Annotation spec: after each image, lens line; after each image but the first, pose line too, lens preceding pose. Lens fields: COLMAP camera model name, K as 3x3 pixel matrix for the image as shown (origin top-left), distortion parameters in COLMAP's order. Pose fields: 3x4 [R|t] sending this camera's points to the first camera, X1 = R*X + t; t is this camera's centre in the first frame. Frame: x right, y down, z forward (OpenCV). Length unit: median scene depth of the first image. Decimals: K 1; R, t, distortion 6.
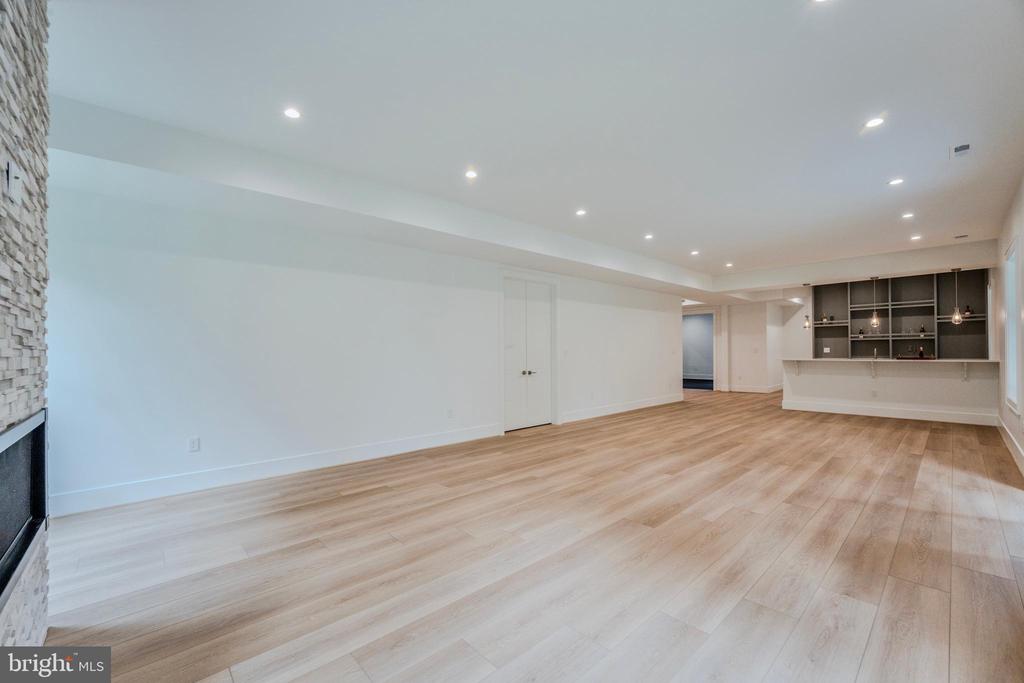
lens RADIAL K [[415.4, 0, 508.5], [0, 415.4, 350.7], [0, 0, 1]] dist [-0.011713, 0.000052]
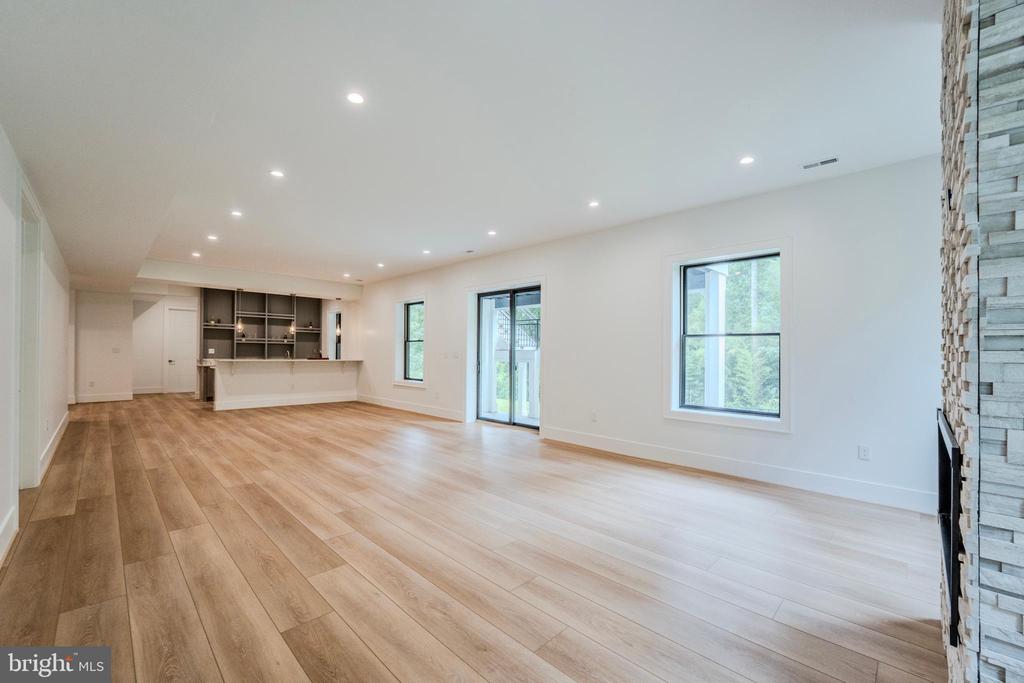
lens RADIAL K [[415.4, 0, 508.0], [0, 415.4, 347.2], [0, 0, 1]] dist [-0.011713, 0.000052]
pose [[-0.033696, 0.021645, 0.999198, -0.655639], [-0.012822, 0.999674, -0.022088, 0.005308], [-0.999350, -0.013556, -0.033408, 0.638697]]
